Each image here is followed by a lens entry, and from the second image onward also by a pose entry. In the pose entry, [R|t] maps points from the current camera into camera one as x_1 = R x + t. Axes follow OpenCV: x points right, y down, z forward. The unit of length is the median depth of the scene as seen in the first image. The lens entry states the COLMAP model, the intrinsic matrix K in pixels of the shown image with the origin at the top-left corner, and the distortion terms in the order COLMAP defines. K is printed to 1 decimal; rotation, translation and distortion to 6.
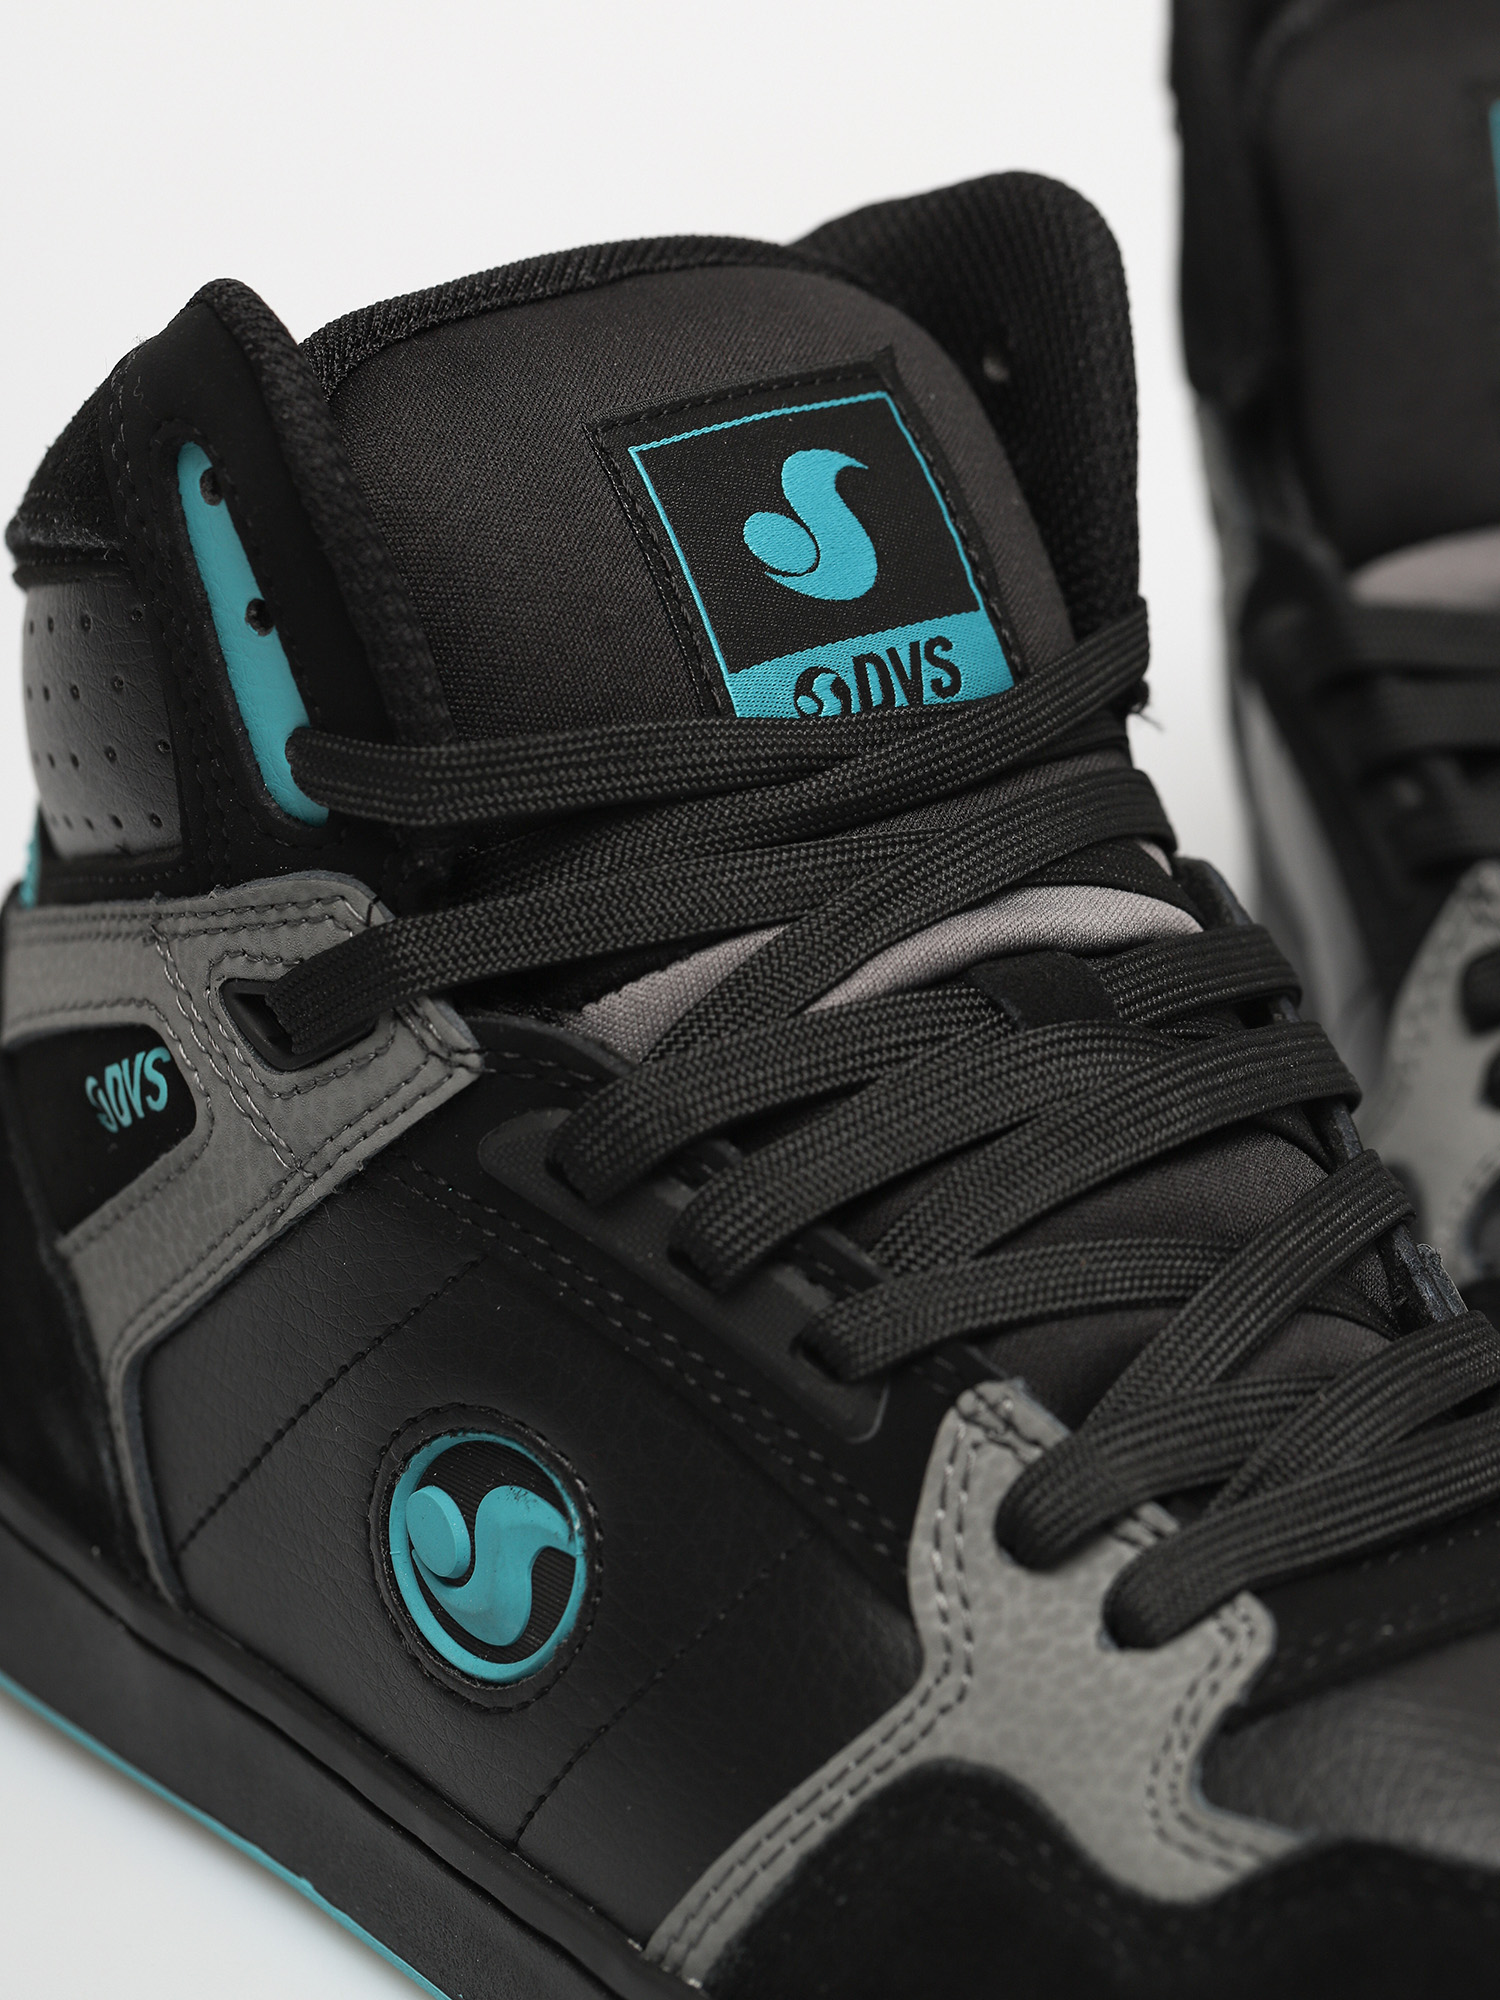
lens RADIAL K [[6862.0, 0, 750.0], [0, 6862.0, 1000.0], [0, 0, 1]] dist [0.113944, 1.307254]
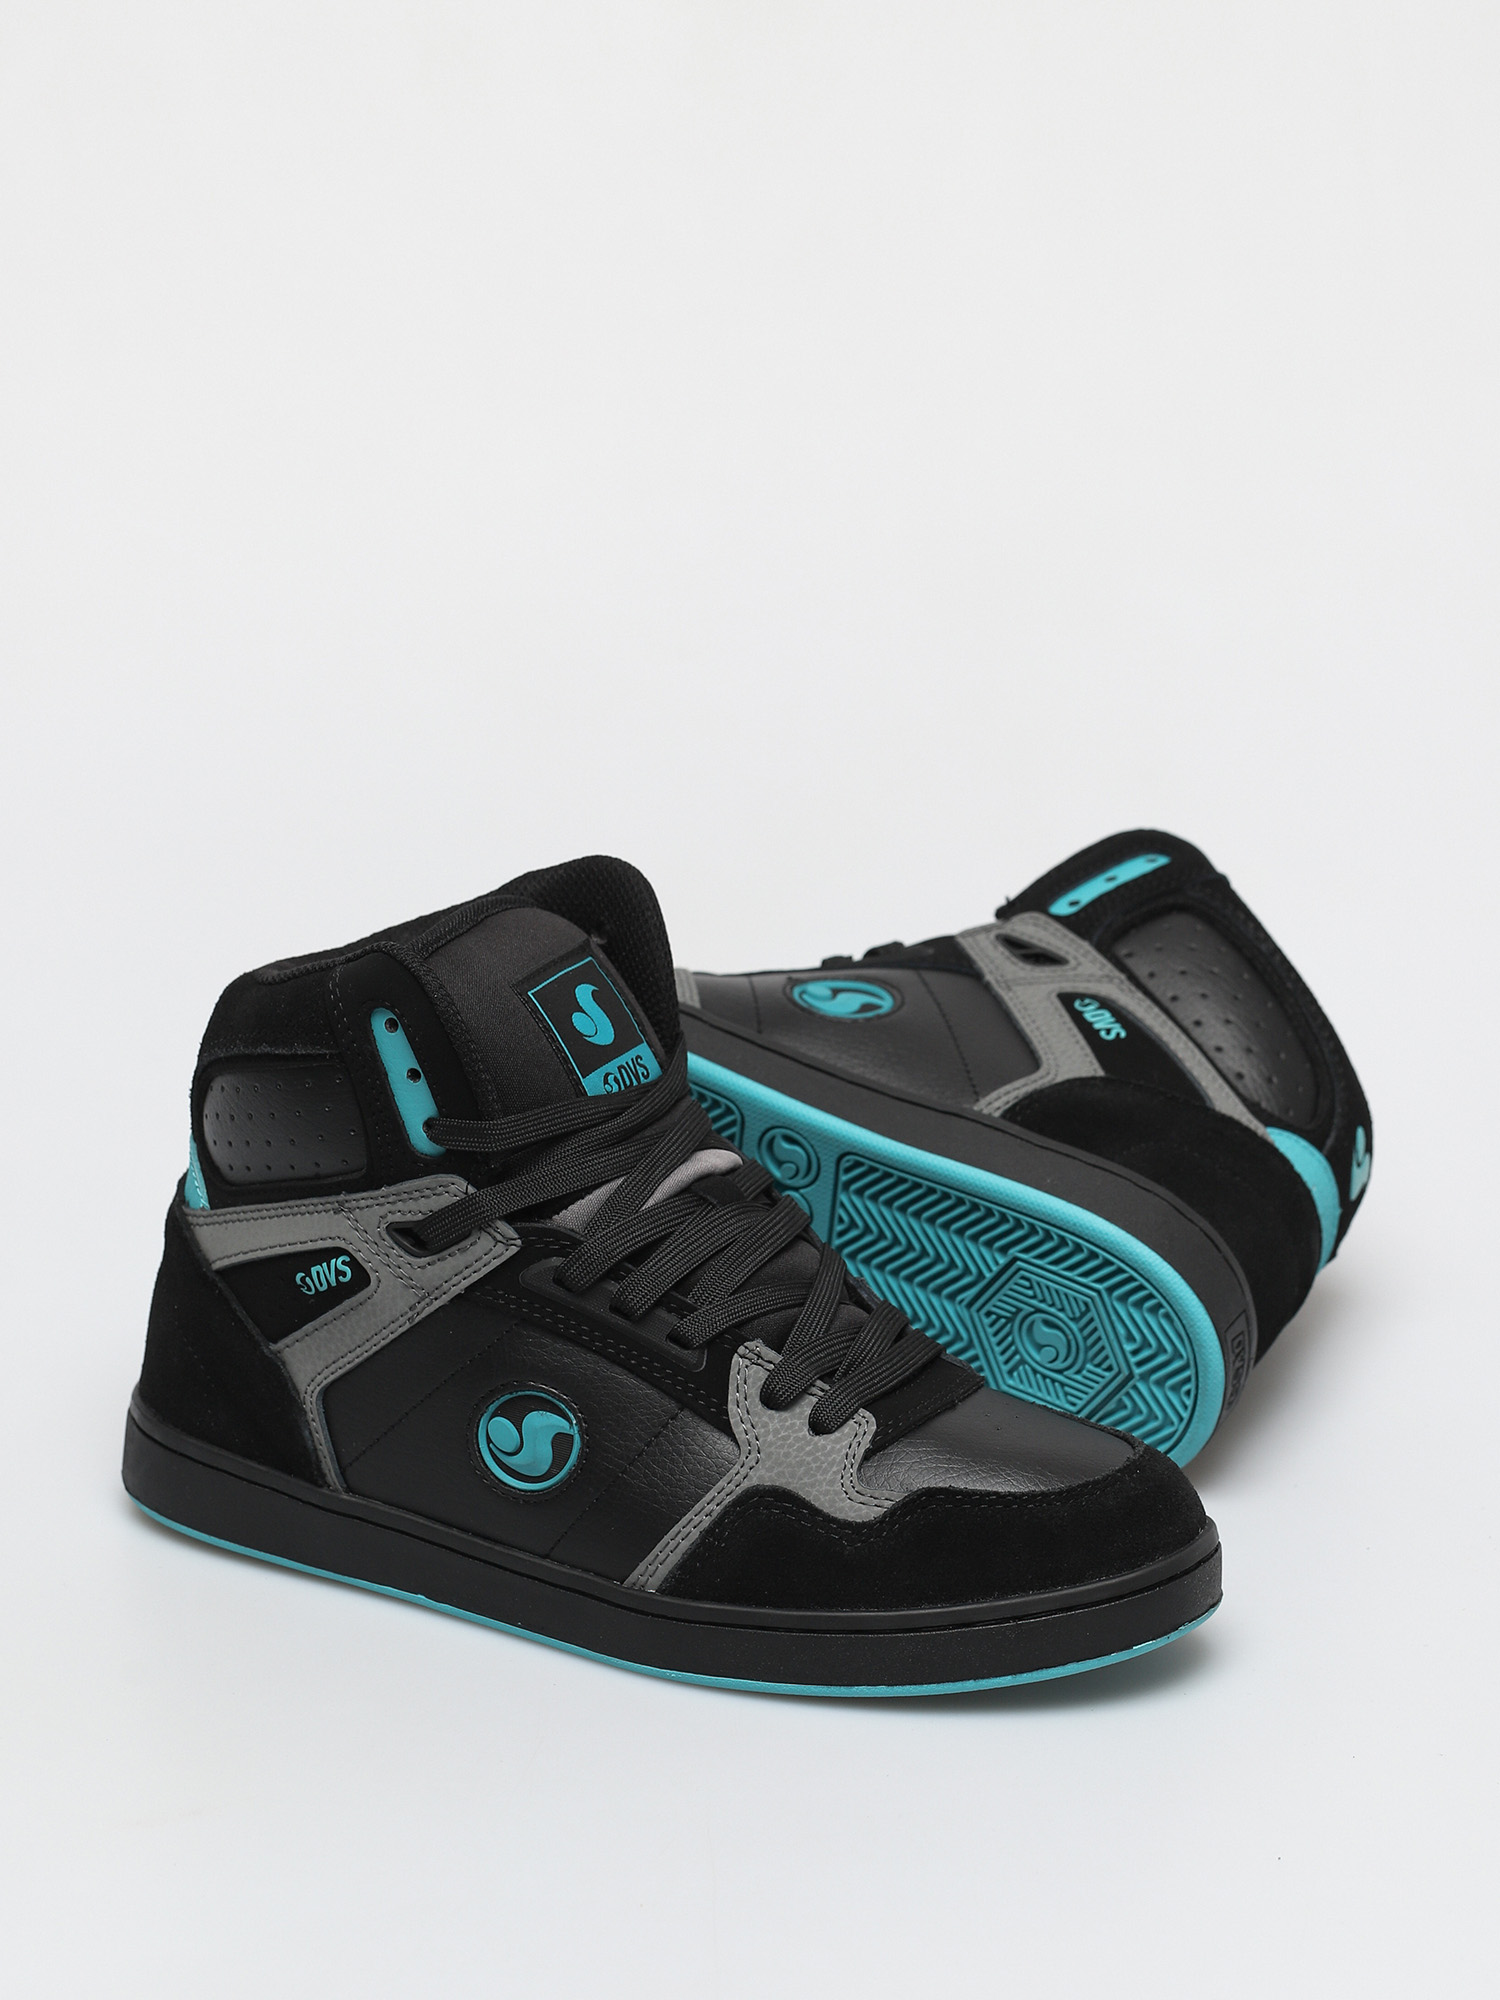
lens RADIAL K [[6862.0, 0, 750.0], [0, 6862.0, 1000.0], [0, 0, 1]] dist [0.113944, 1.307254]
pose [[0.933362, -0.096714, 0.345660, -0.818750], [0.107930, 0.994070, -0.013299, -0.036694], [-0.342324, 0.049720, 0.938265, -1.388641]]
